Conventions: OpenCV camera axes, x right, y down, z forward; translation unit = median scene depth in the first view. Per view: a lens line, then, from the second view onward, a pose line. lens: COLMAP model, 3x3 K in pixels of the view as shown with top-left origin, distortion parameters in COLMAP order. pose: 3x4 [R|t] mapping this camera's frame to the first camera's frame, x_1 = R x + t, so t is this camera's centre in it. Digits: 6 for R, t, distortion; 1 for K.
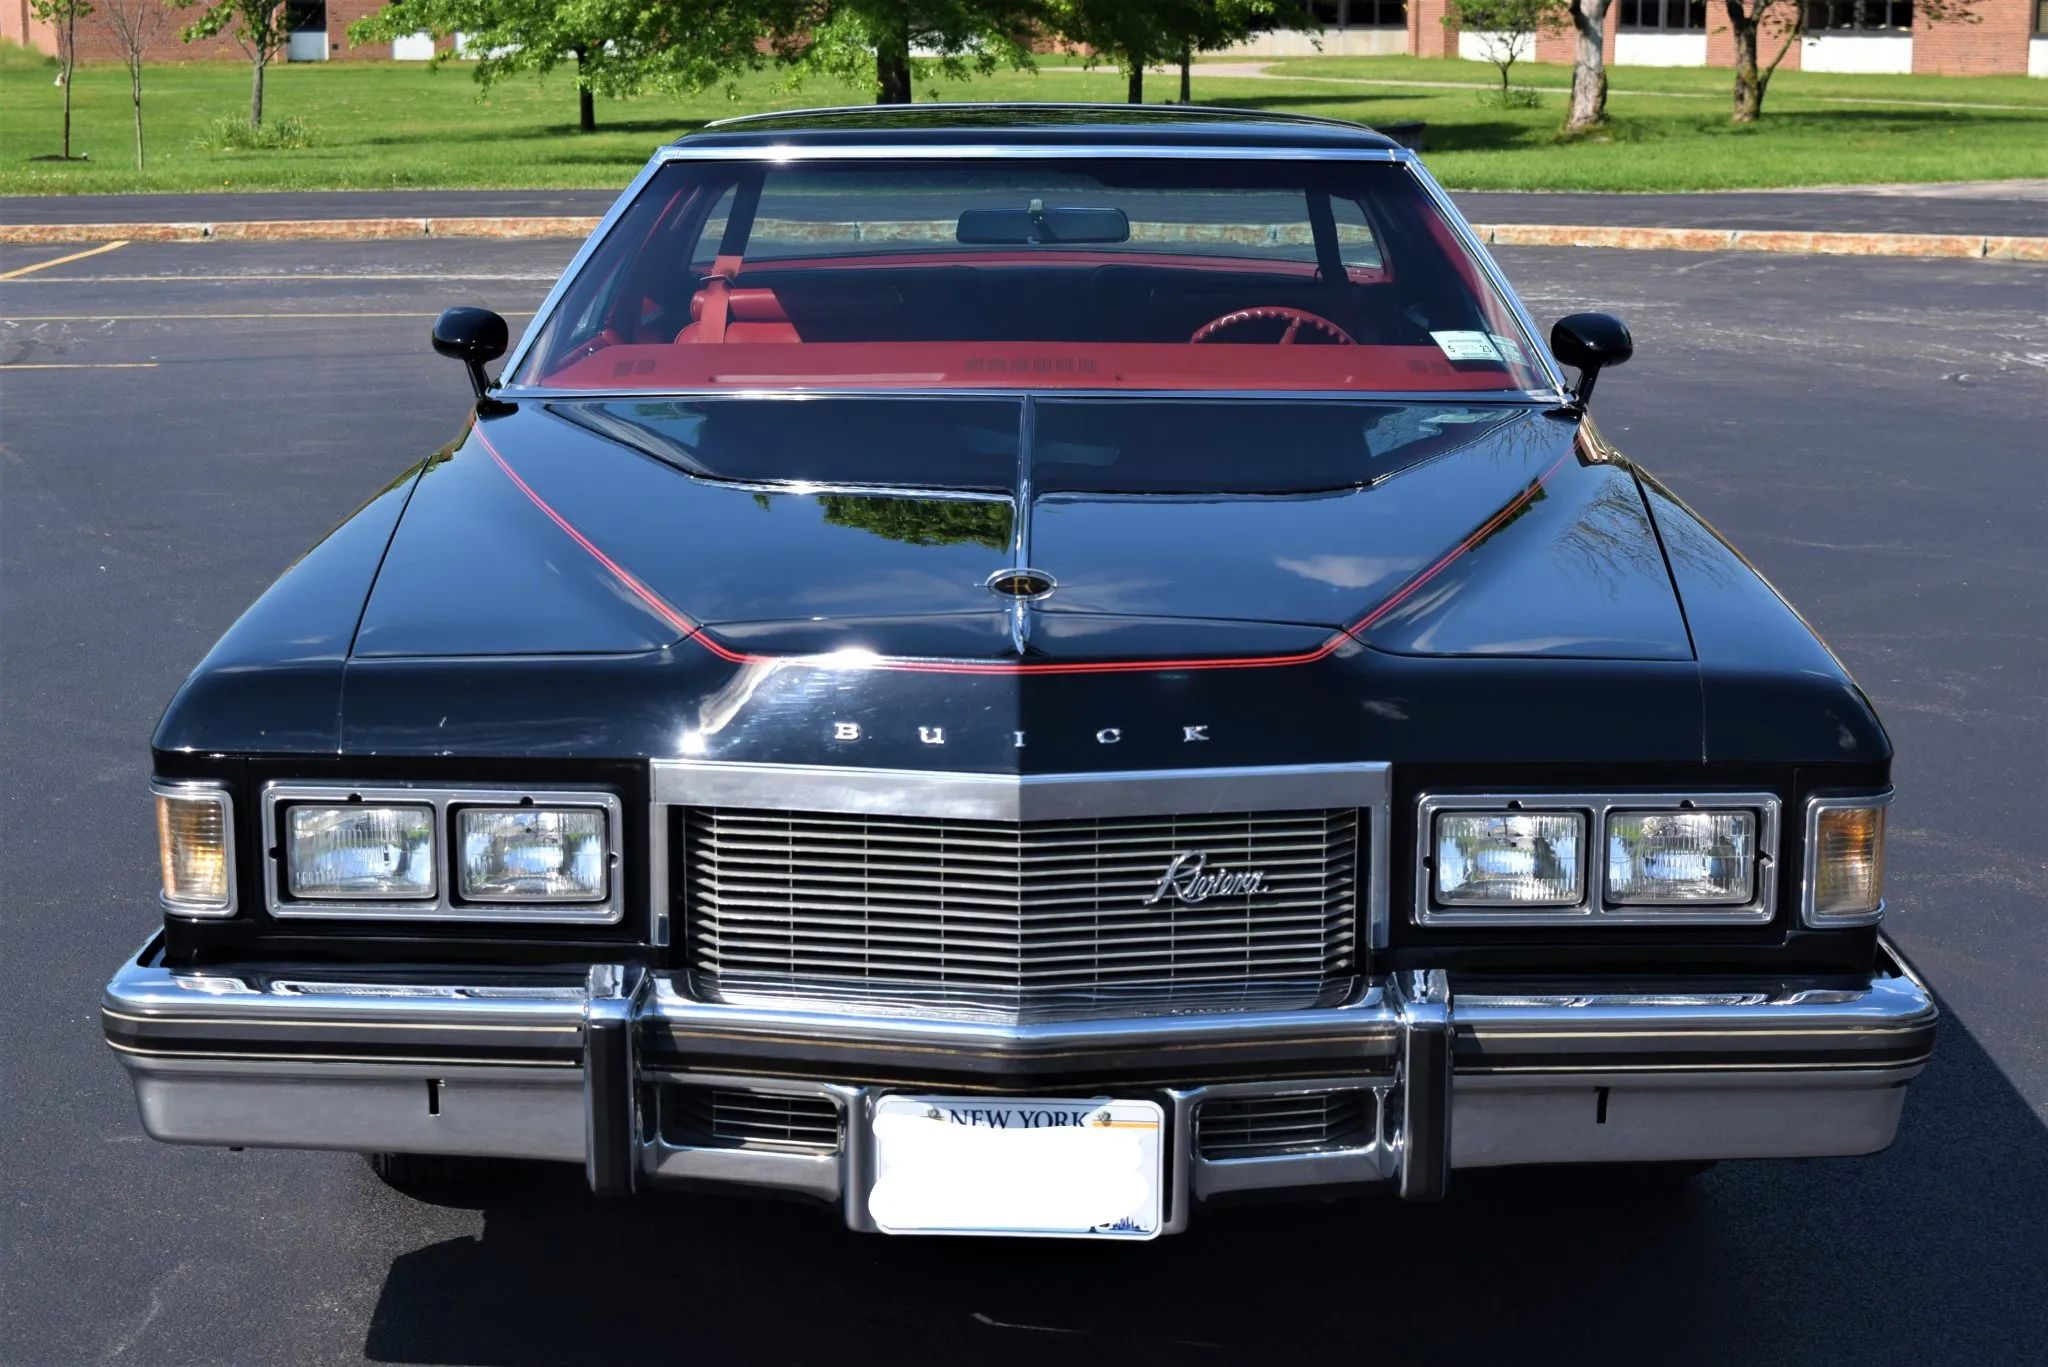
lens RADIAL K [[2938.2, 0, 1027.9], [0, 2938.2, 638.6], [0, 0, 1]] dist [-0.044041, -0.017395]
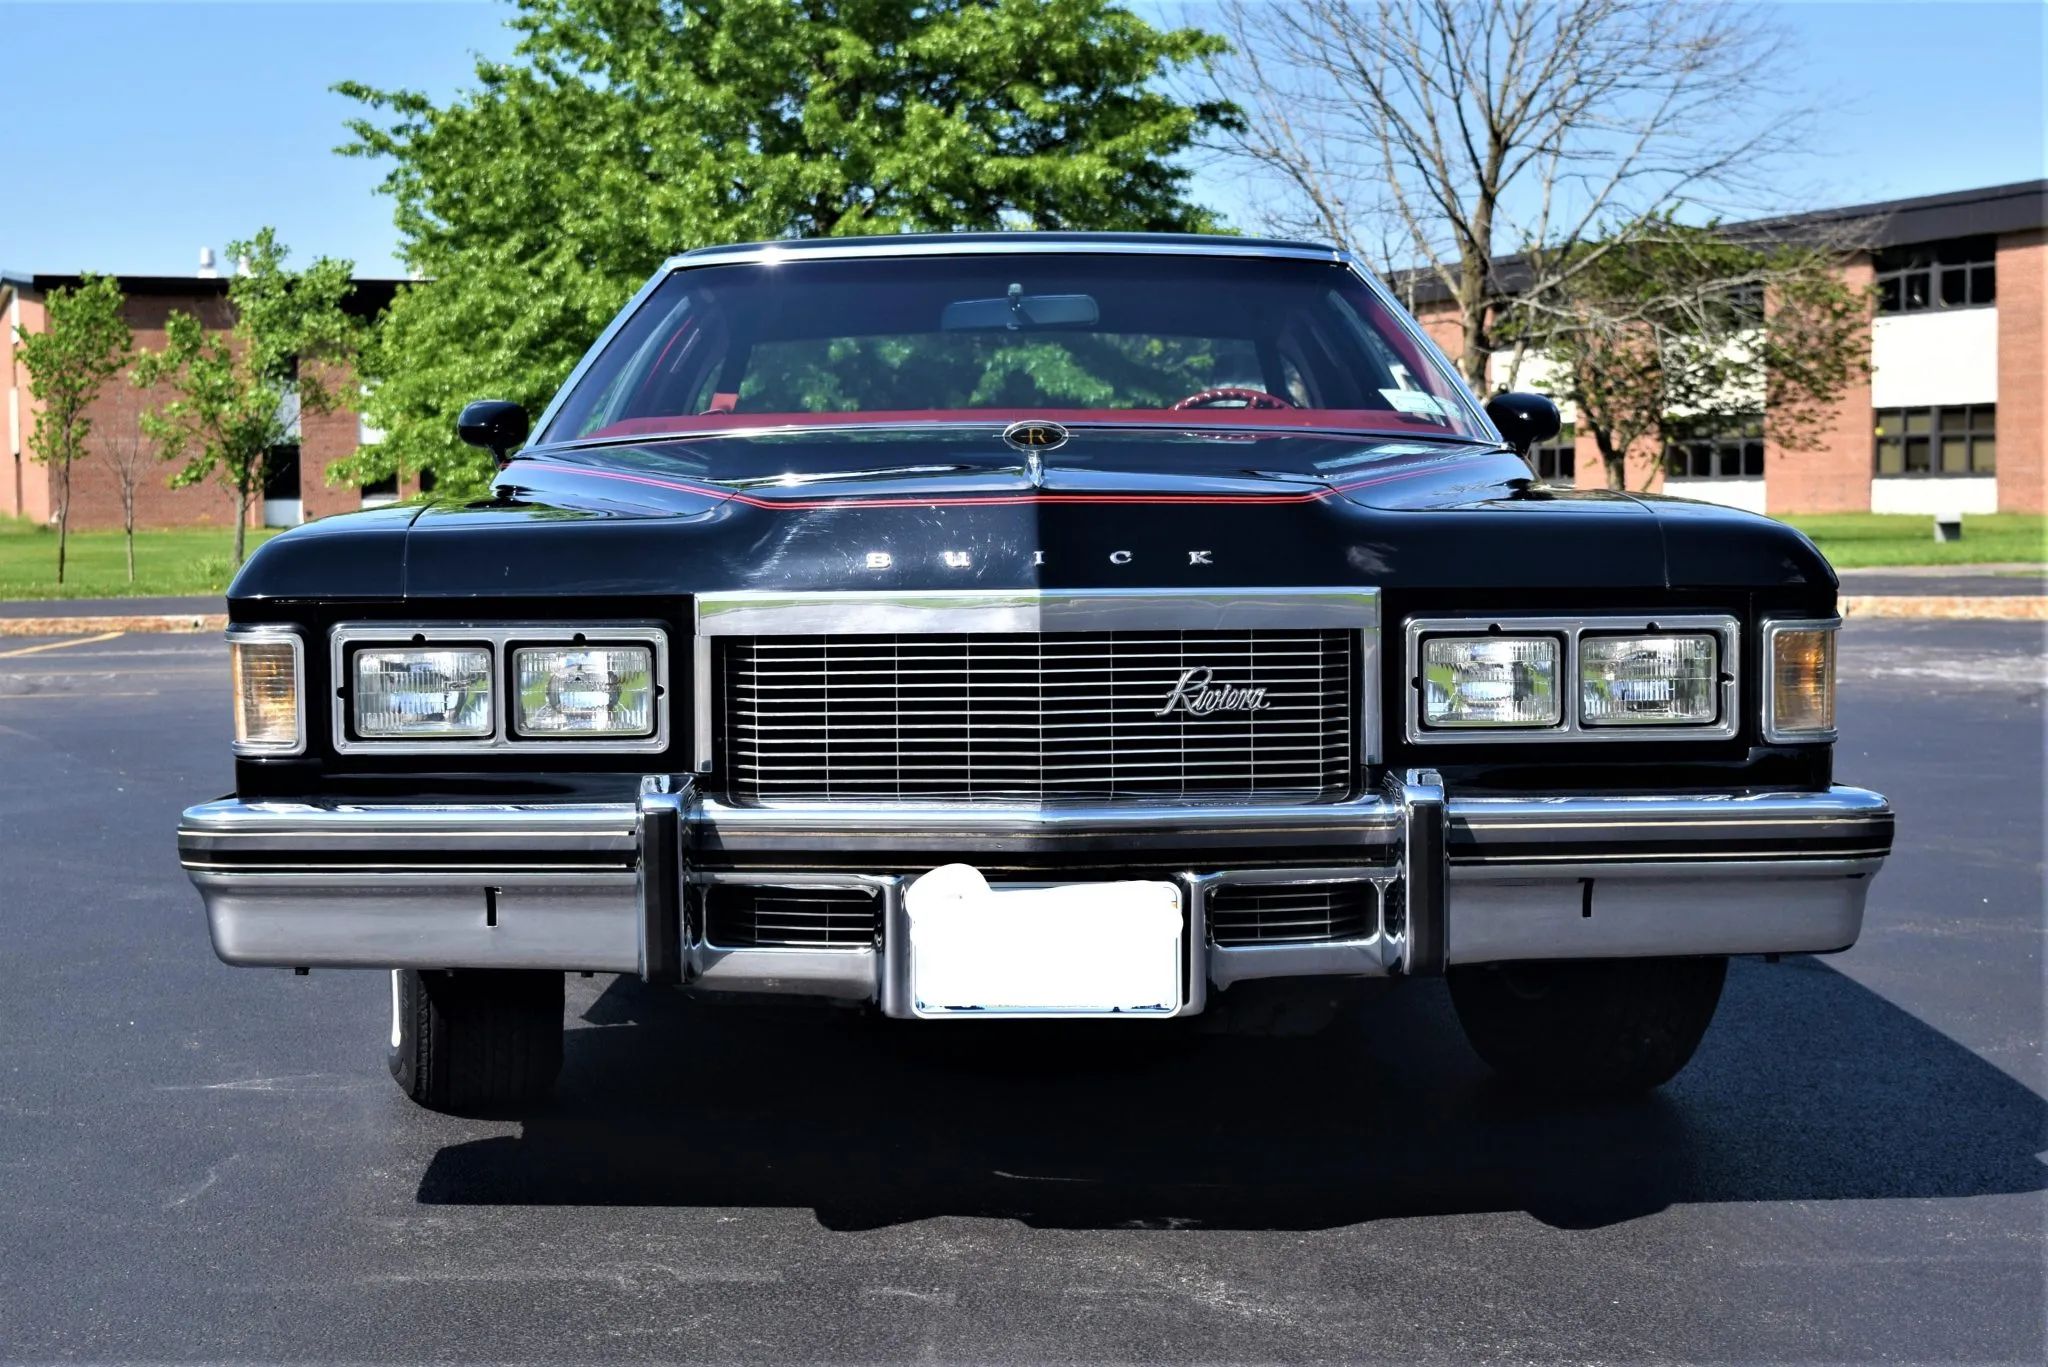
lens RADIAL K [[2745.7, 0, 1024.0], [0, 2745.7, 683.5], [0, 0, 1]] dist [-0.028732, -0.068637]
pose [[0.999665, -0.013920, 0.021799, -0.030257], [0.016279, 0.993565, -0.112084, 0.188425], [-0.020099, 0.112401, 0.993460, -0.000097]]
